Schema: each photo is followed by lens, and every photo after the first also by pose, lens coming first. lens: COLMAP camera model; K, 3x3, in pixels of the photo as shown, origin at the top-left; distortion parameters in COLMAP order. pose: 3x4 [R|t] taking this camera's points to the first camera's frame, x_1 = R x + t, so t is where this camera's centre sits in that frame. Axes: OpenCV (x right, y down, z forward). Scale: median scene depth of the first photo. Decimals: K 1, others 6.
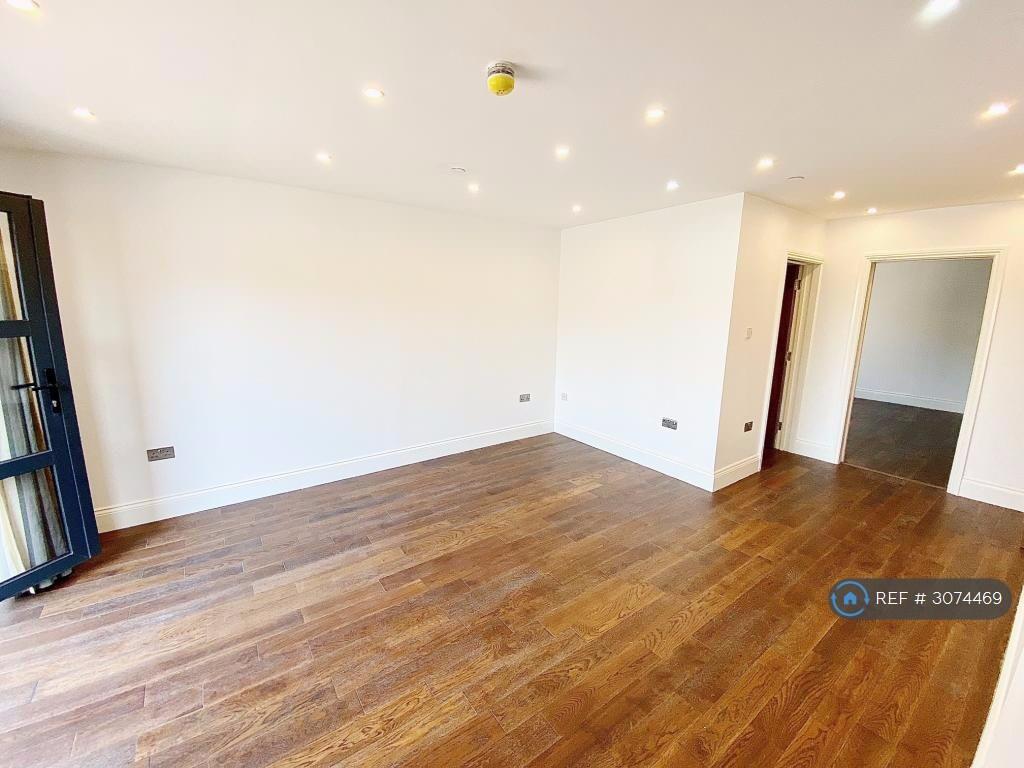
lens RADIAL K [[415.9, 0, 522.4], [0, 415.9, 376.9], [0, 0, 1]] dist [-0.036910, -0.001288]
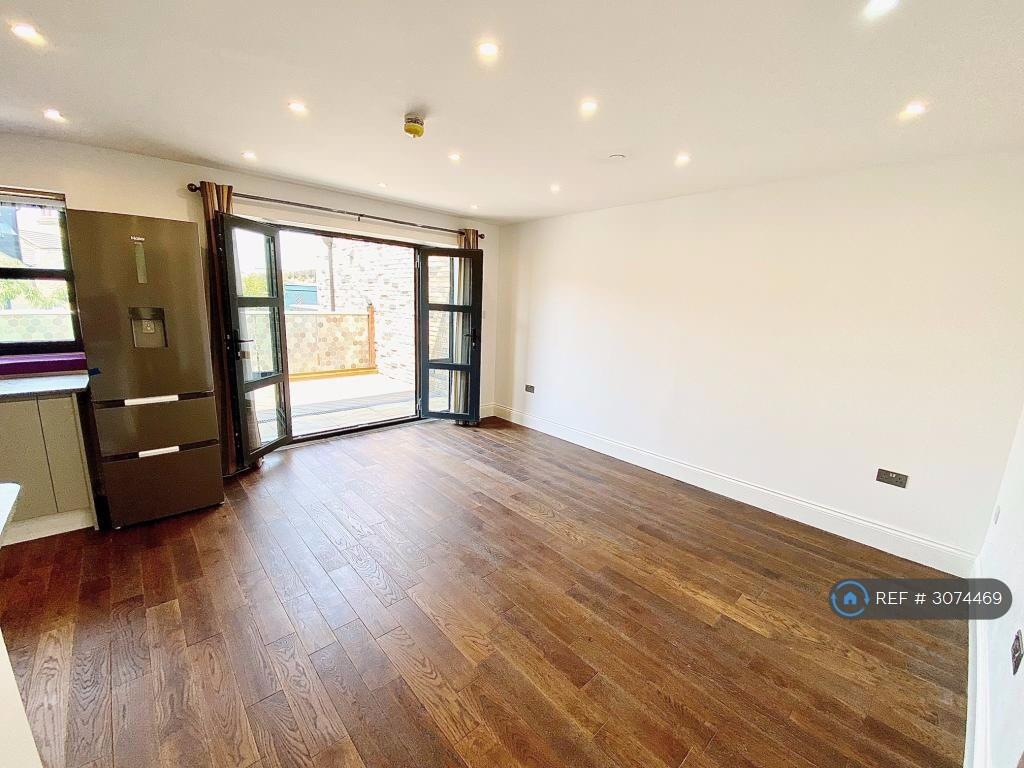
lens RADIAL K [[415.9, 0, 522.9], [0, 415.9, 383.2], [0, 0, 1]] dist [-0.036910, -0.001288]
pose [[0.094222, 0.182252, -0.978727, 0.846225], [-0.211340, 0.964355, 0.159230, -0.110399], [0.972861, 0.191841, 0.129381, 0.742257]]
